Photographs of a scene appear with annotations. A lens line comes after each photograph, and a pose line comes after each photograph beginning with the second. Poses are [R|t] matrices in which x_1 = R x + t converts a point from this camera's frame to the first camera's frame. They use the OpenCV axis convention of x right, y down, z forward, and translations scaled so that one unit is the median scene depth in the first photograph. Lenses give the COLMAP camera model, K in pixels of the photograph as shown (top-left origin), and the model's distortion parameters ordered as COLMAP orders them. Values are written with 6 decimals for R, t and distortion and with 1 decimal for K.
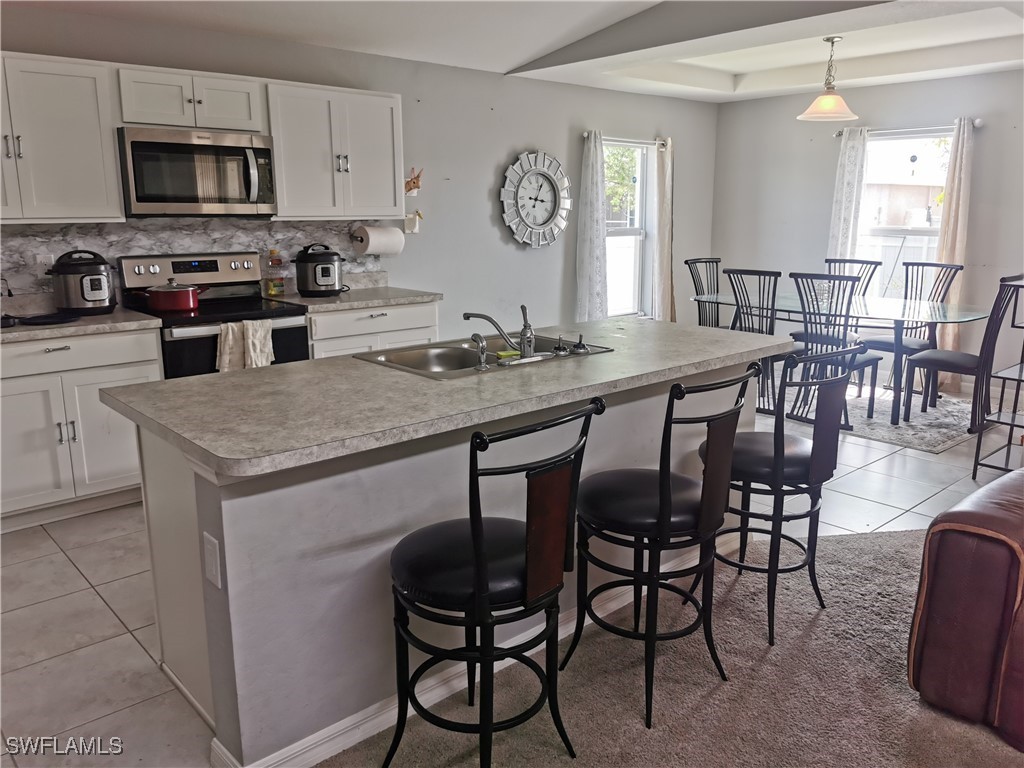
lens RADIAL K [[796.3, 0, 512.0], [0, 796.3, 384.0], [0, 0, 1]] dist [0.035129, -0.044737]
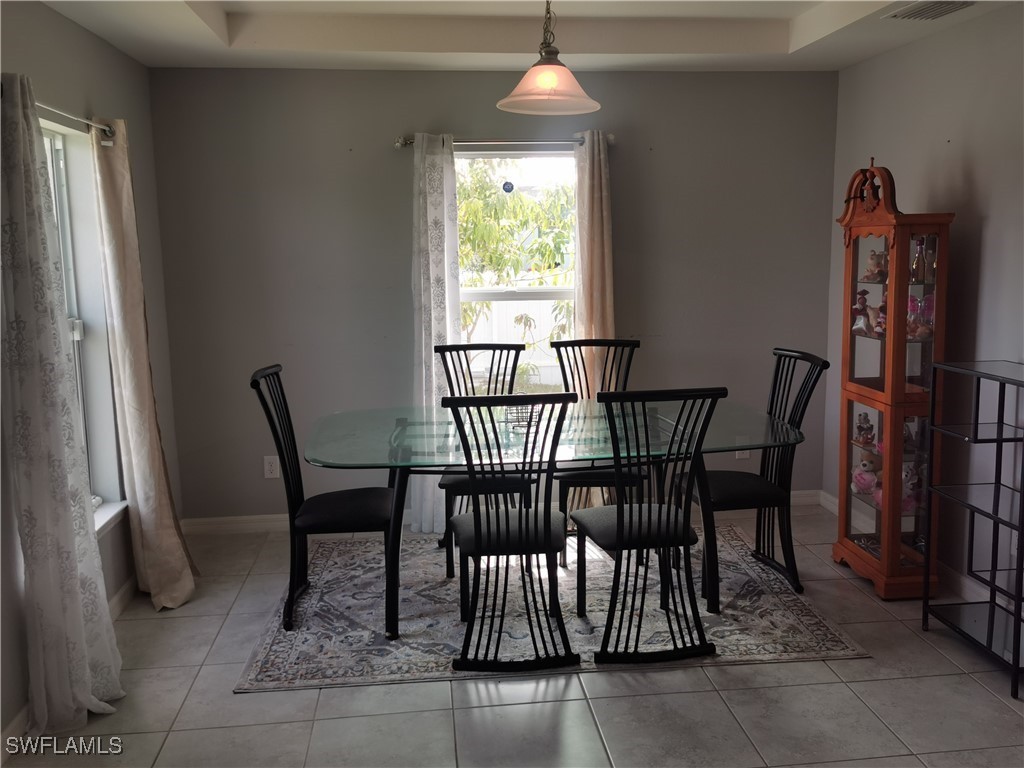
lens RADIAL K [[878.4, 0, 512.0], [0, 878.4, 384.0], [0, 0, 1]] dist [0.003159, 0.001833]
pose [[0.579322, -0.139508, 0.803071, -0.112229], [0.184070, 0.982184, 0.037838, -0.148807], [-0.794043, 0.125901, 0.594680, 0.589233]]
